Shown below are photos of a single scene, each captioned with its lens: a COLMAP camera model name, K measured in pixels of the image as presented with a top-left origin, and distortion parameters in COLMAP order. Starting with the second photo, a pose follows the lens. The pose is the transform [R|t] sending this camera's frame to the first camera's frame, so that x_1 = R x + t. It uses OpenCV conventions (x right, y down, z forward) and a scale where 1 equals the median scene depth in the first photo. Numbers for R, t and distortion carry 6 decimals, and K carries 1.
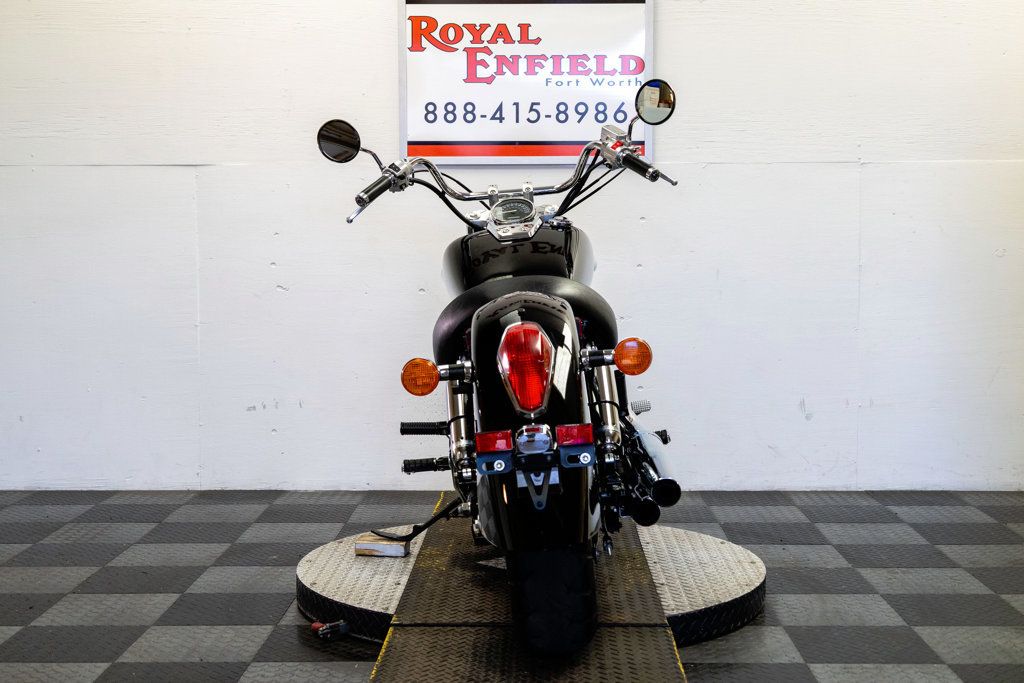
lens RADIAL K [[1380.8, 0, 511.4], [0, 1380.8, 345.5], [0, 0, 1]] dist [0.039067, 0.000000]
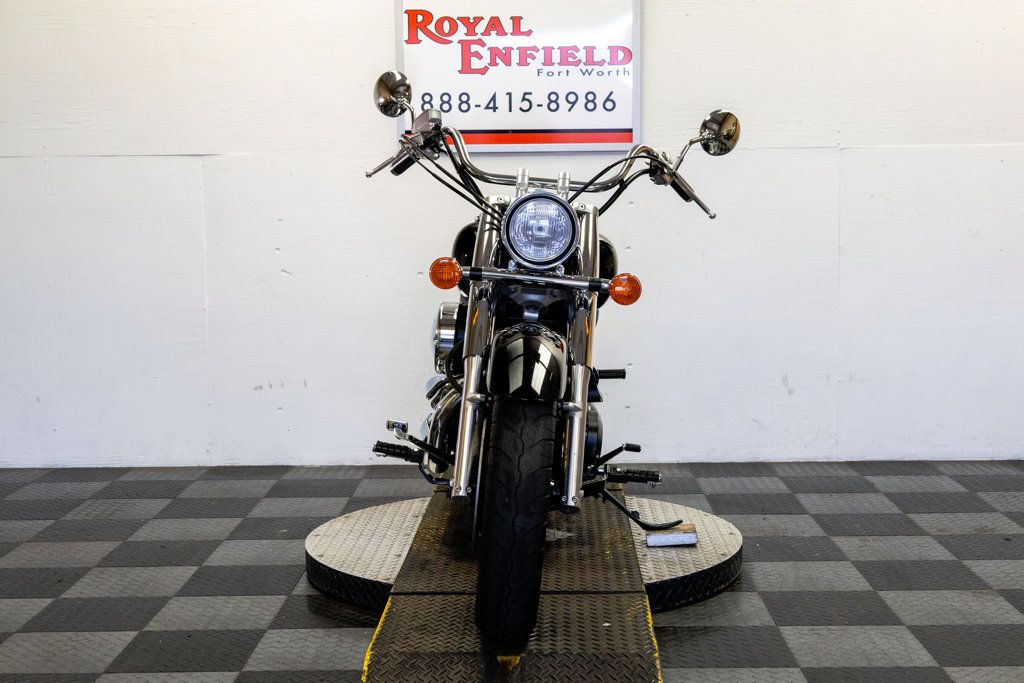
lens RADIAL K [[1380.8, 0, 513.7], [0, 1380.8, 343.1], [0, 0, 1]] dist [0.039067, 0.000000]
pose [[0.999964, -0.008303, 0.002009, 0.003251], [0.008256, 0.999711, 0.022573, -0.010557], [-0.002196, -0.022556, 0.999743, -0.045531]]
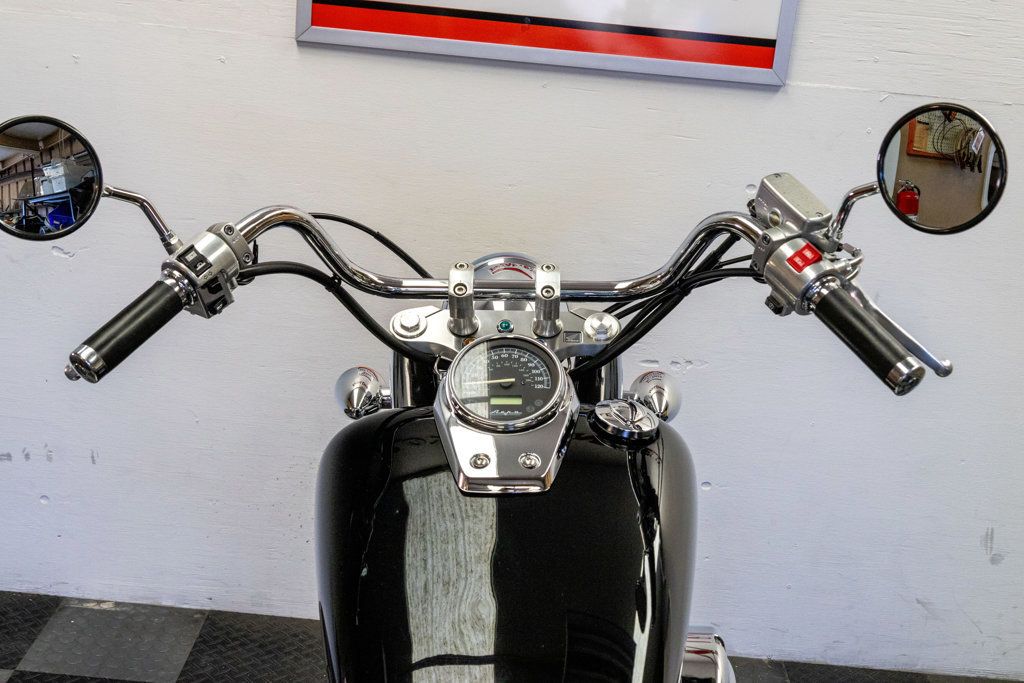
lens RADIAL K [[1380.8, 0, 515.5], [0, 1380.8, 333.8], [0, 0, 1]] dist [0.039067, 0.000000]
pose [[0.995669, 0.086156, 0.034947, -0.008226], [-0.091852, 0.969737, 0.226214, -0.150010], [-0.014399, -0.228444, 0.973450, 0.479695]]
